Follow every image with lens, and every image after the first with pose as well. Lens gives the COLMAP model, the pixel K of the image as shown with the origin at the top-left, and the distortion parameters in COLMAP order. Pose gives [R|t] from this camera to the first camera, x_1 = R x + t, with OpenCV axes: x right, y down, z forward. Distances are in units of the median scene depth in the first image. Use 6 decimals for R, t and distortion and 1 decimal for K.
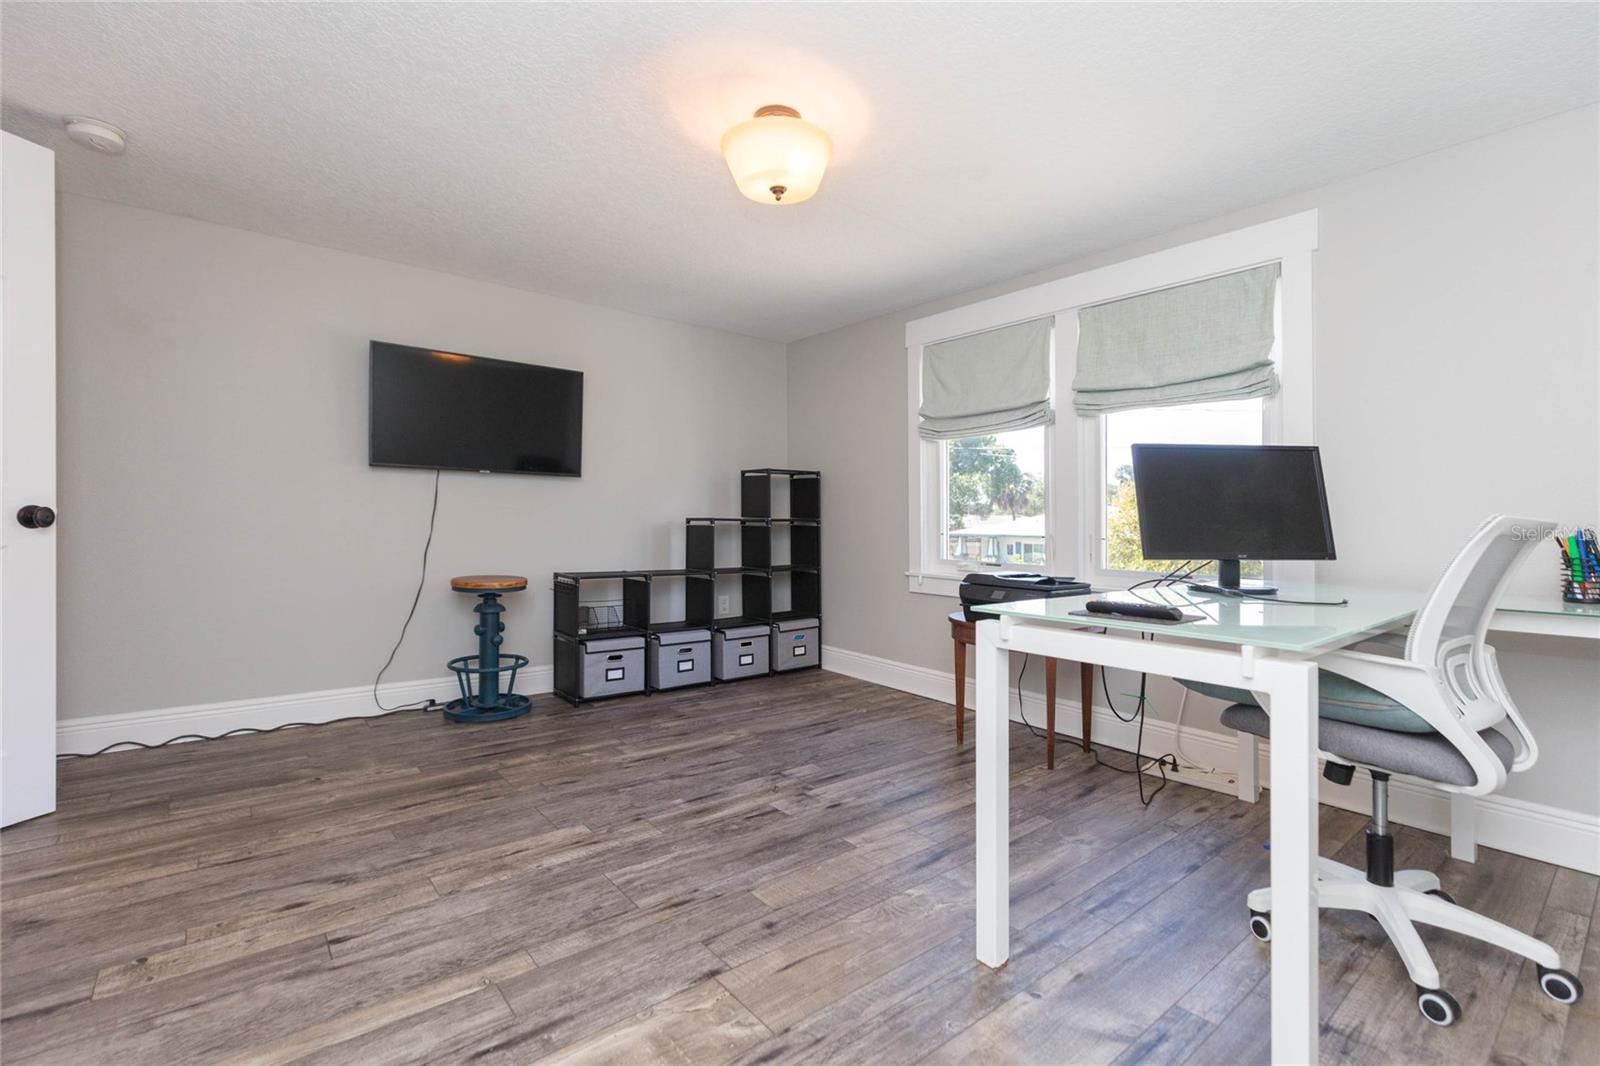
lens RADIAL K [[720.7, 0, 809.8], [0, 720.7, 528.2], [0, 0, 1]] dist [0.000188, 0.002365]
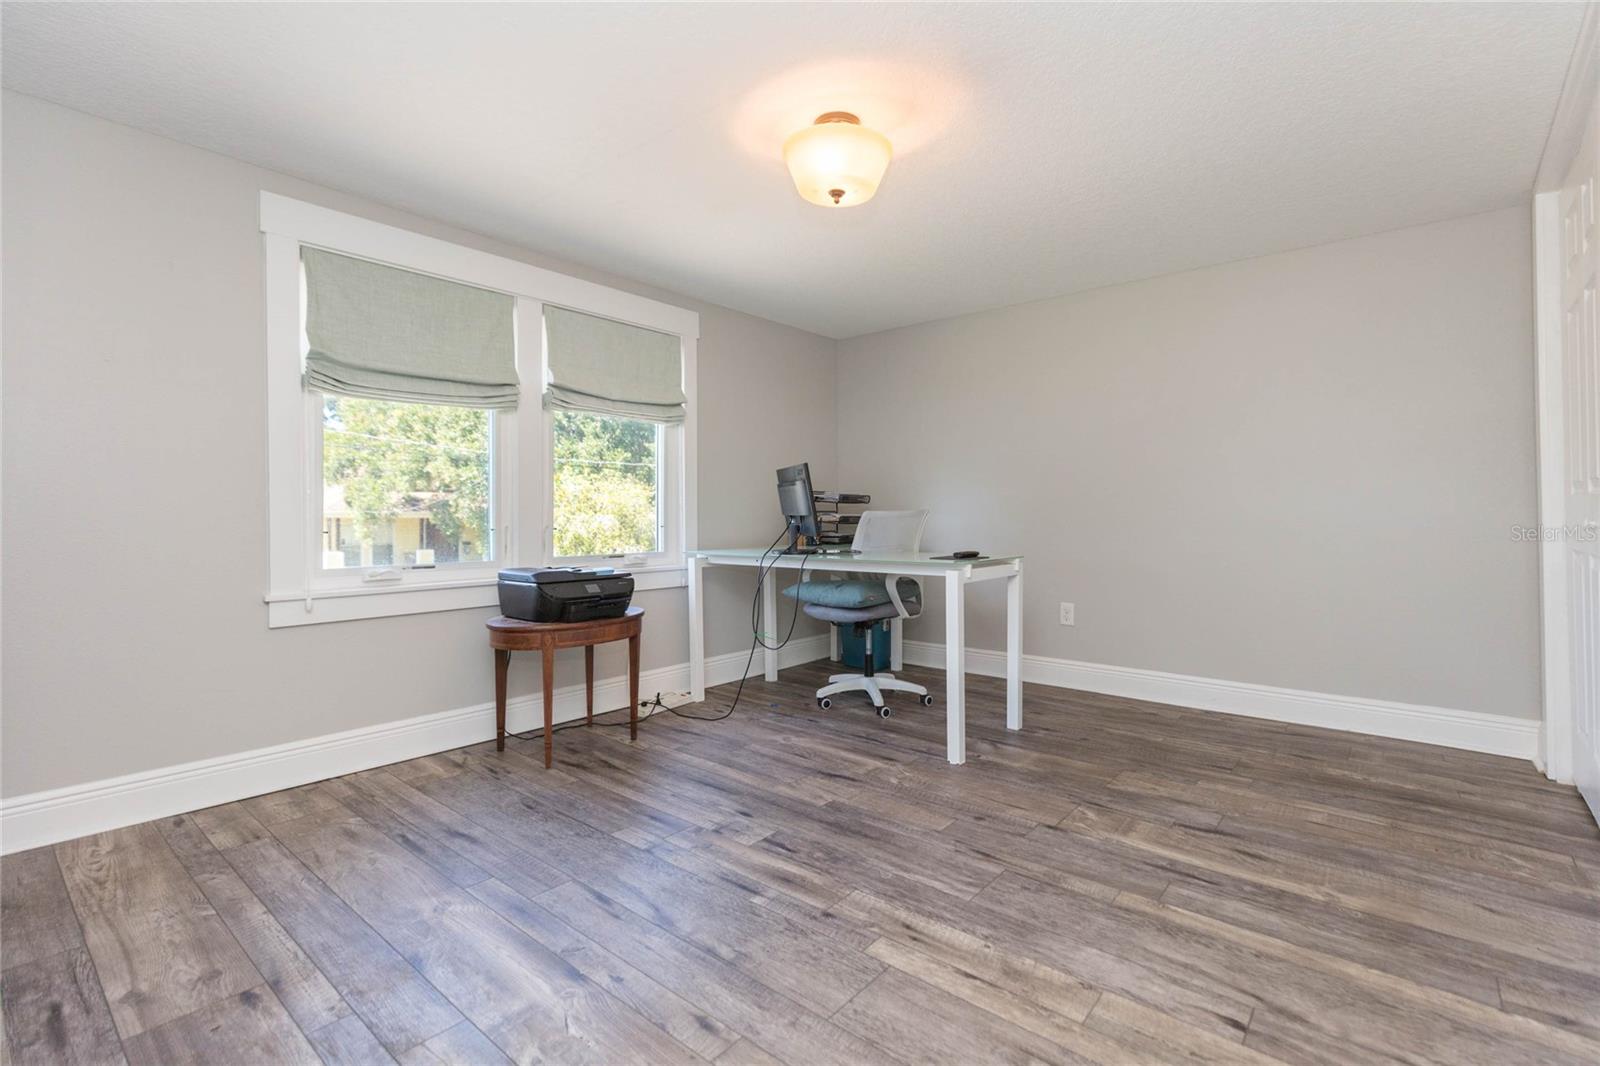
lens RADIAL K [[720.7, 0, 810.9], [0, 720.7, 518.3], [0, 0, 1]] dist [0.000188, 0.002365]
pose [[-0.183340, -0.018655, 0.982873, -1.141930], [0.008881, 0.999748, 0.020632, -0.032918], [-0.983009, 0.012511, -0.183128, 1.352864]]
